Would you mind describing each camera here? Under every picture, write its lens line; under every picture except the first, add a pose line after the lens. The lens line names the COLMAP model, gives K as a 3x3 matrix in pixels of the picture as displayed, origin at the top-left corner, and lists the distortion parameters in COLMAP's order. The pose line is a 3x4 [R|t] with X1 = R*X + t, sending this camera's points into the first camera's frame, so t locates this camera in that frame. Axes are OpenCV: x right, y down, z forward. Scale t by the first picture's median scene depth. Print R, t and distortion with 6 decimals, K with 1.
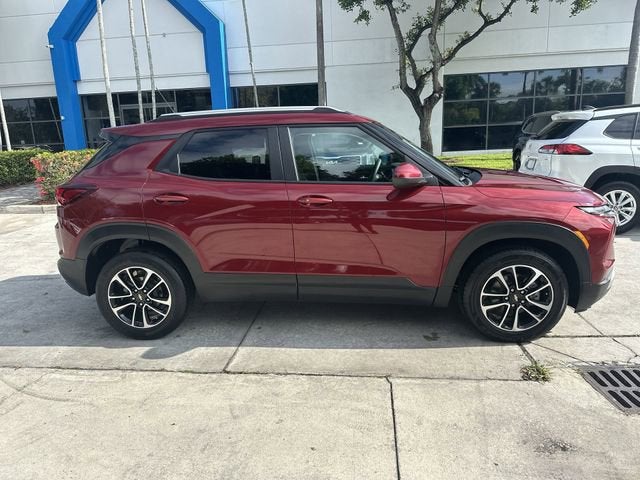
lens RADIAL K [[451.3, 0, 317.8], [0, 451.3, 238.8], [0, 0, 1]] dist [0.028216, -0.039270]
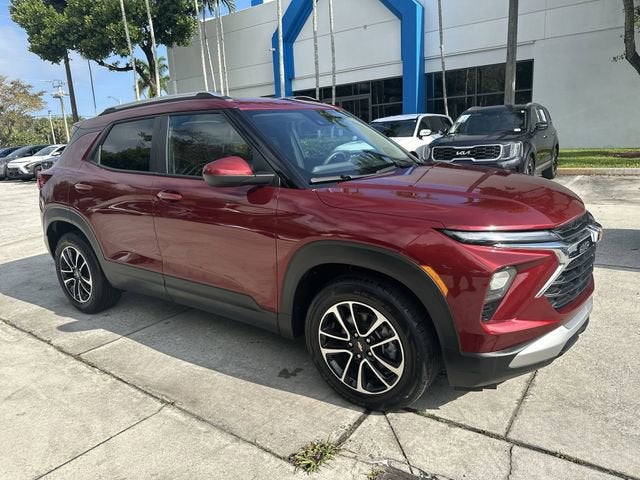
lens RADIAL K [[451.3, 0, 318.1], [0, 451.3, 245.1], [0, 0, 1]] dist [0.028216, -0.039270]
pose [[0.866141, 0.106851, -0.488245, 0.661191], [-0.090336, 0.994259, 0.057337, -0.060400], [0.491569, -0.005556, 0.870821, 0.320464]]
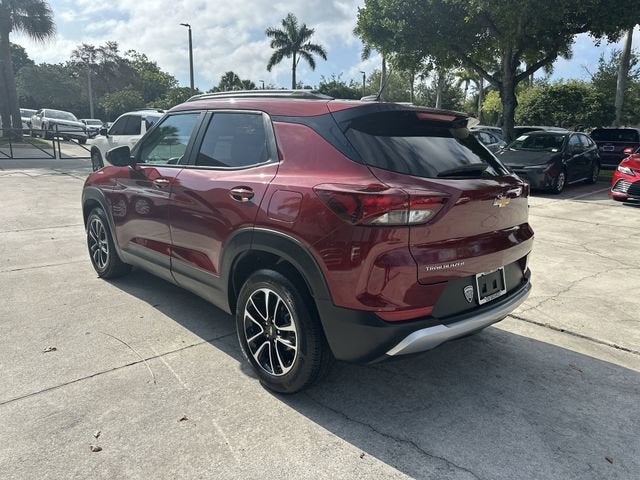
lens RADIAL K [[451.3, 0, 323.6], [0, 451.3, 237.0], [0, 0, 1]] dist [0.028216, -0.039270]
pose [[-0.754975, -0.129022, 0.642935, -0.864079], [0.143809, 0.924009, 0.354296, -0.385444], [-0.639790, 0.359944, -0.679050, 1.900796]]
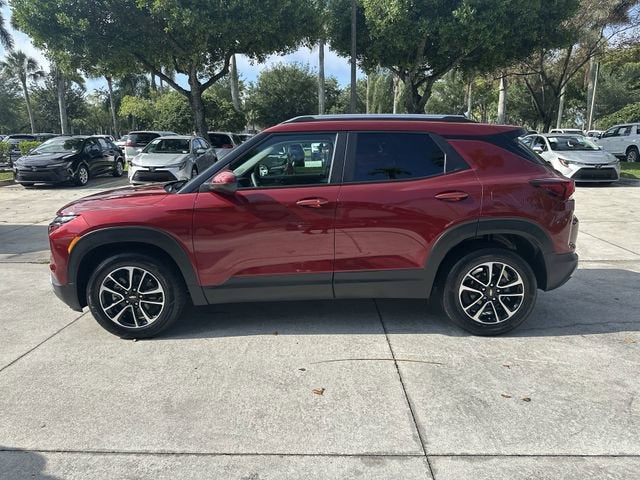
lens RADIAL K [[451.3, 0, 316.0], [0, 451.3, 233.9], [0, 0, 1]] dist [0.028216, -0.039270]
pose [[-0.995097, 0.058519, -0.079737, 0.114417], [0.020797, 0.911960, 0.409751, -0.535052], [0.096695, 0.406083, -0.908706, 2.336817]]
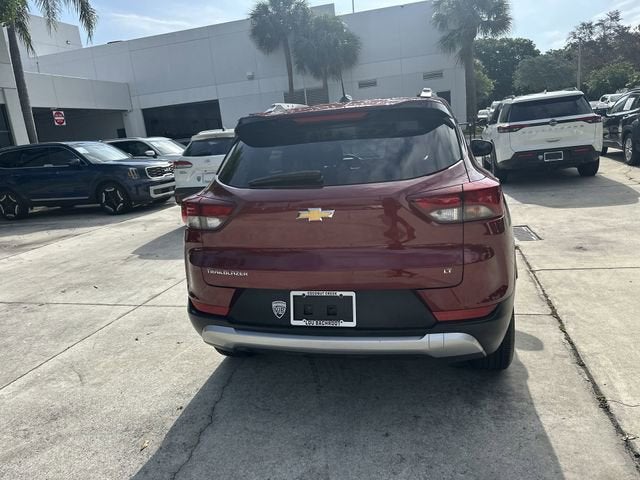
lens RADIAL K [[451.3, 0, 323.6], [0, 451.3, 235.4], [0, 0, 1]] dist [0.028216, -0.039270]
pose [[0.152012, -0.194503, 0.969052, -1.196764], [0.302523, 0.942546, 0.141727, -0.202305], [-0.940942, 0.271617, 0.202120, 1.102109]]
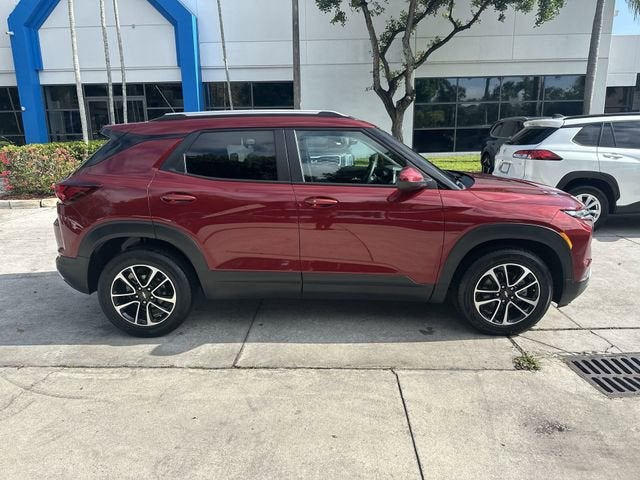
lens RADIAL K [[451.3, 0, 322.2], [0, 451.3, 240.2], [0, 0, 1]] dist [0.028216, -0.039270]
pose [[0.996388, 0.005721, 0.084719, -0.084412], [-0.006356, 0.999954, 0.007238, -0.002597], [-0.084673, -0.007751, 0.996379, -0.033344]]
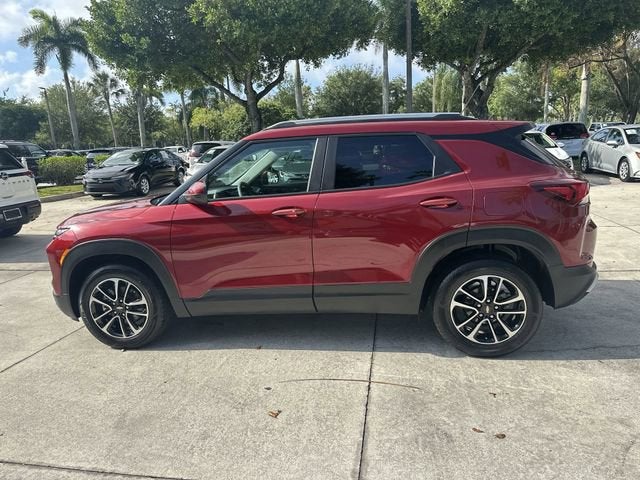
lens RADIAL K [[451.3, 0, 316.1], [0, 451.3, 240.7], [0, 0, 1]] dist [0.028216, -0.039270]
pose [[-0.994652, 0.066638, 0.078906, -0.086752], [0.093173, 0.908582, 0.407183, -0.517527], [-0.044559, 0.412357, -0.909932, 2.290178]]
